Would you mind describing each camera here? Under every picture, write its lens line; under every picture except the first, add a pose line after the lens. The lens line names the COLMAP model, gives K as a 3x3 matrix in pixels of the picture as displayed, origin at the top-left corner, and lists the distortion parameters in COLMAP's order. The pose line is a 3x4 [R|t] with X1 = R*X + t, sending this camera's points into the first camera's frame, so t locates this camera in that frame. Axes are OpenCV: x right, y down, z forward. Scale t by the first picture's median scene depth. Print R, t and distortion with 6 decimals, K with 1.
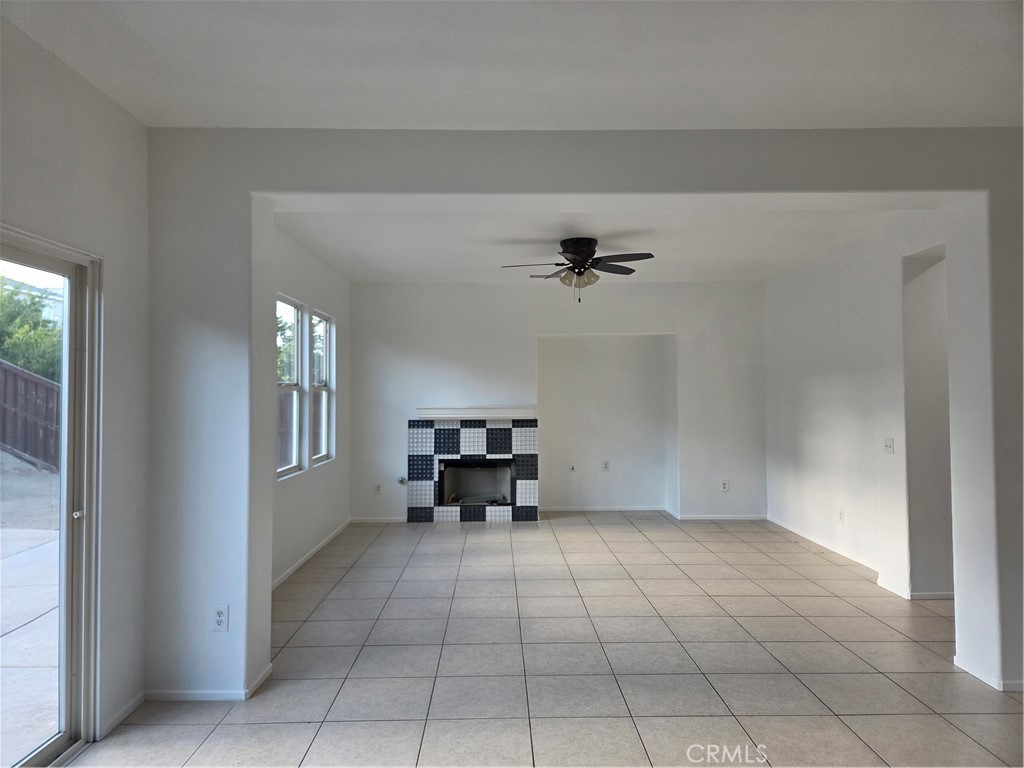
lens RADIAL K [[717.6, 0, 512.0], [0, 717.6, 384.0], [0, 0, 1]] dist [0.097936, -0.085246]
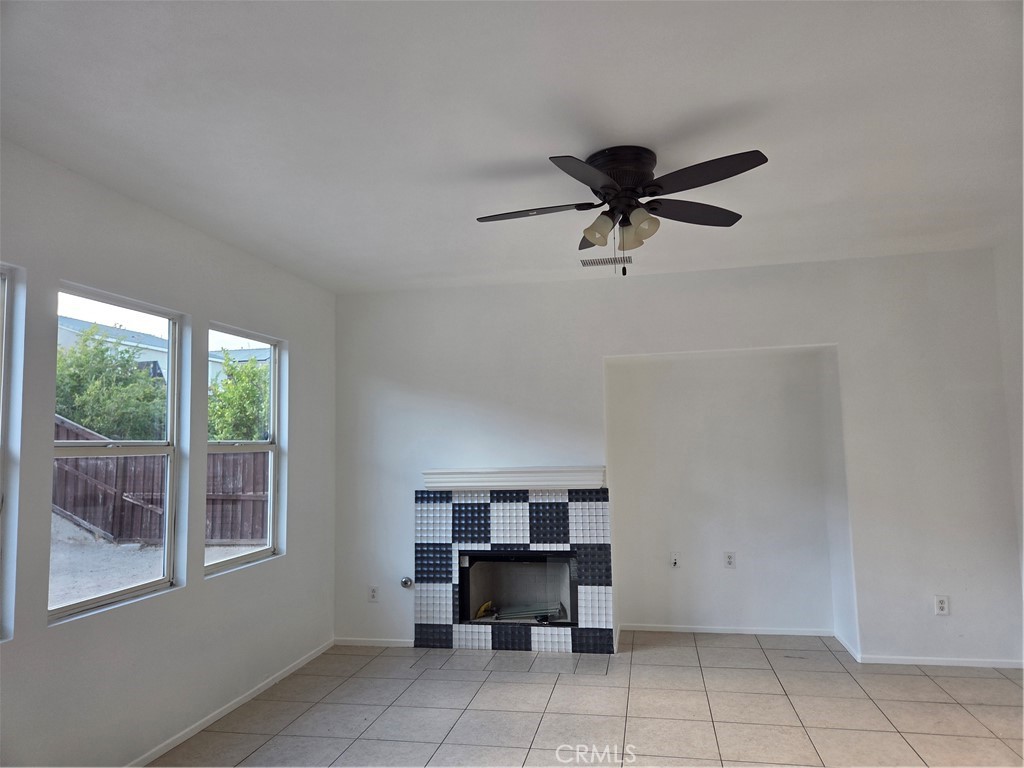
lens RADIAL K [[717.6, 0, 512.0], [0, 717.6, 384.0], [0, 0, 1]] dist [0.097936, -0.085246]
pose [[0.978266, -0.034008, -0.204545, 0.086486], [0.020060, 0.997354, -0.069882, -0.000560], [0.206380, 0.064260, 0.976359, 0.352976]]
